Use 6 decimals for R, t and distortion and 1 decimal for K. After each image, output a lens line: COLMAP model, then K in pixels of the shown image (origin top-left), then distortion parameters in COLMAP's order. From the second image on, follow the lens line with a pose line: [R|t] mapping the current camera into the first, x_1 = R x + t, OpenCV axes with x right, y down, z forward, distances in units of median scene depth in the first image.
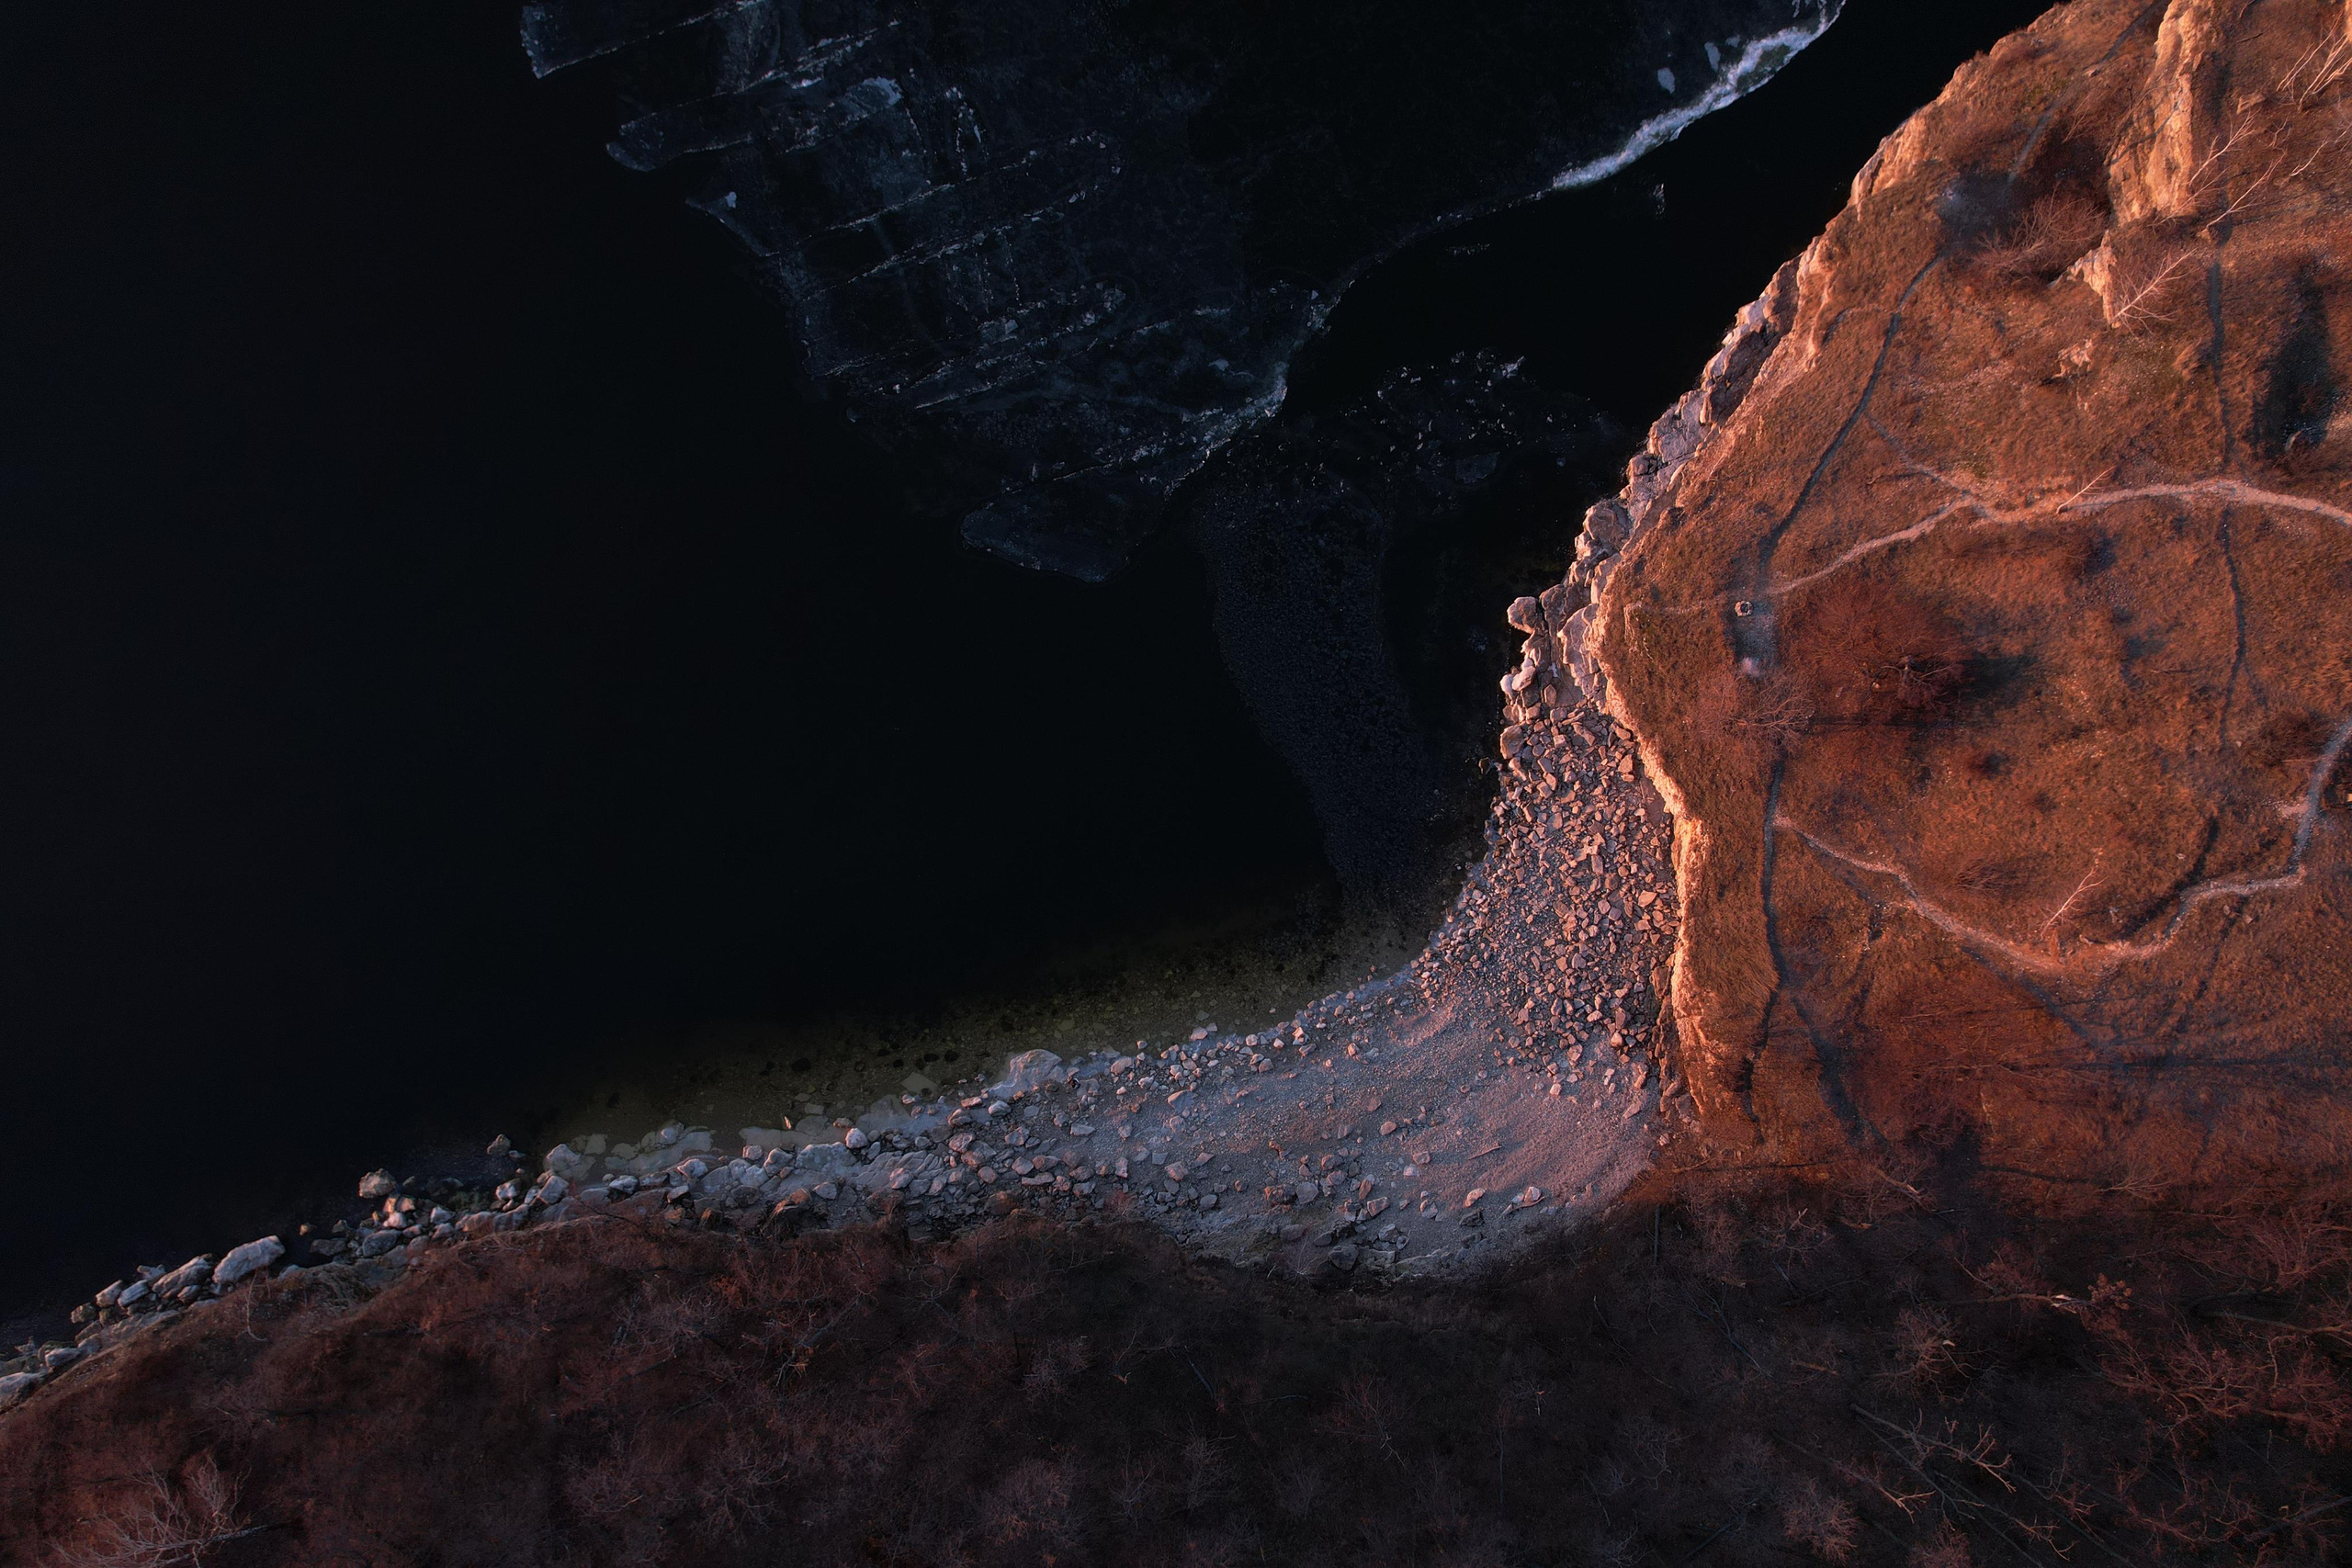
lens RADIAL K [[1506.1, 0, 1177.6], [0, 1506.1, 787.4], [0, 0, 1]] dist [-0.028444, 0.009441]
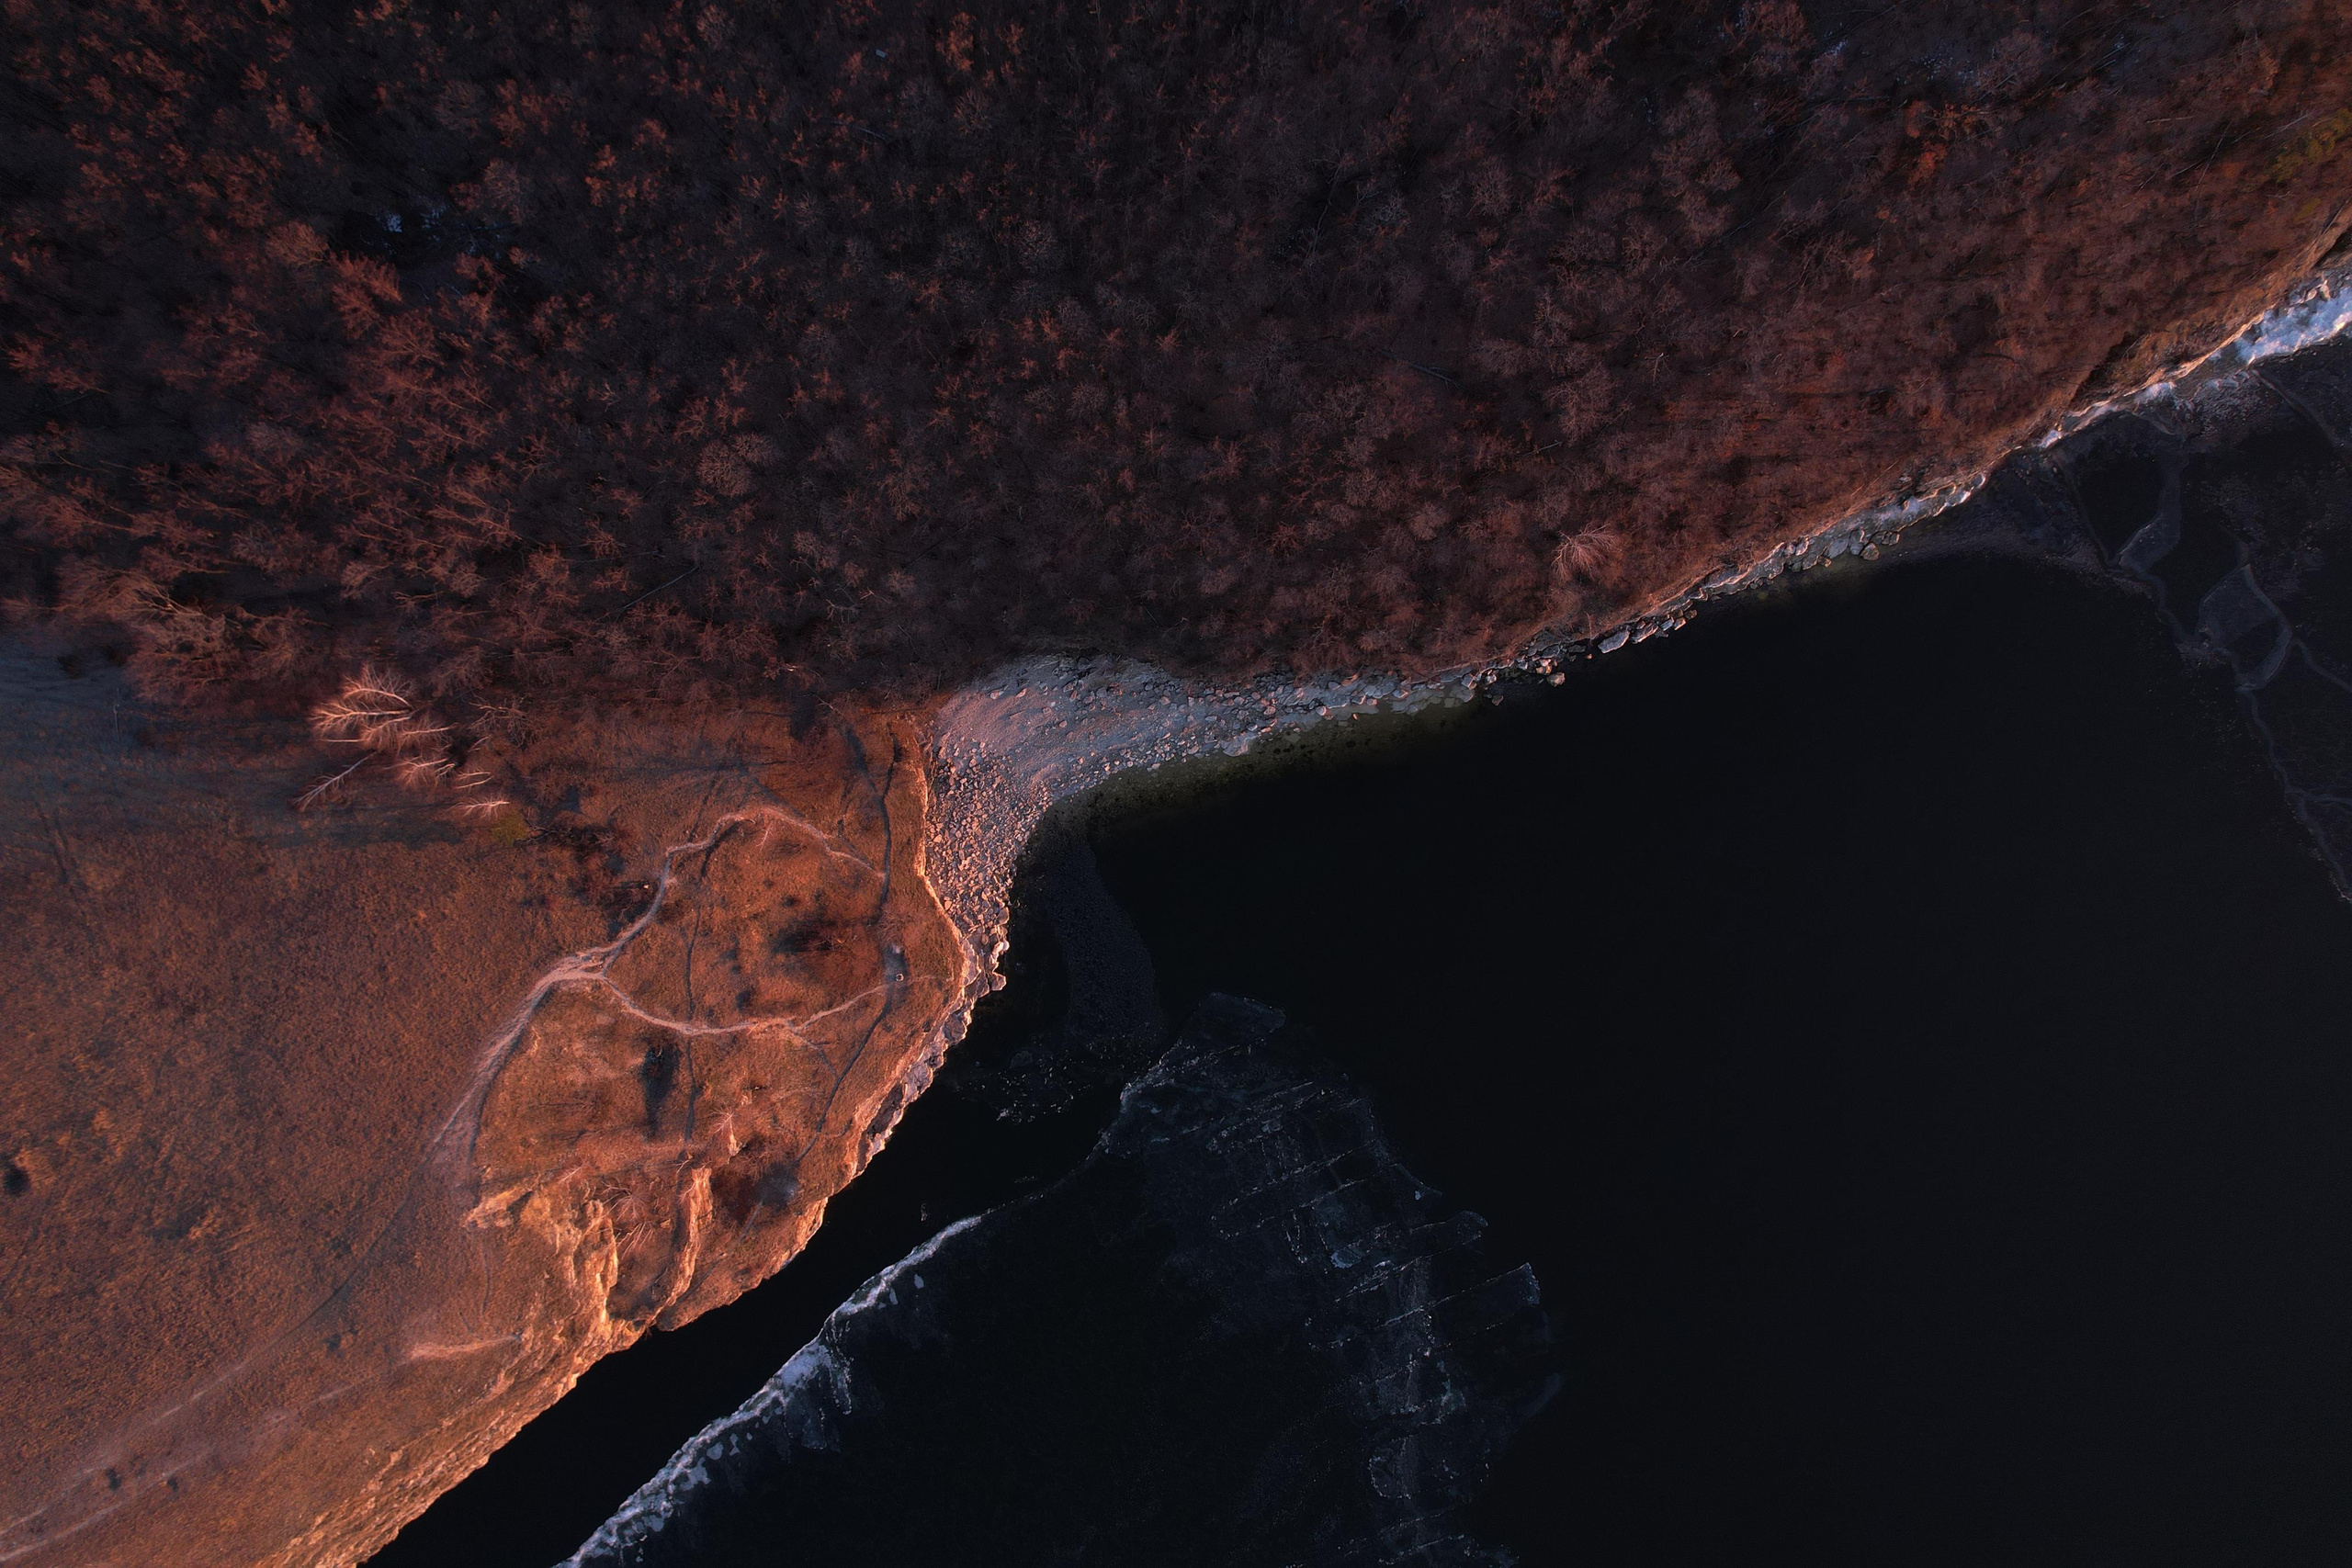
lens RADIAL K [[1506.1, 0, 1174.9], [0, 1506.1, 783.1], [0, 0, 1]] dist [-0.028444, 0.009441]
pose [[-0.999482, 0.032196, 0.000017, -0.011144], [-0.031870, -0.989437, 0.141416, -0.152181], [0.004570, 0.141342, 0.989950, -1.042785]]
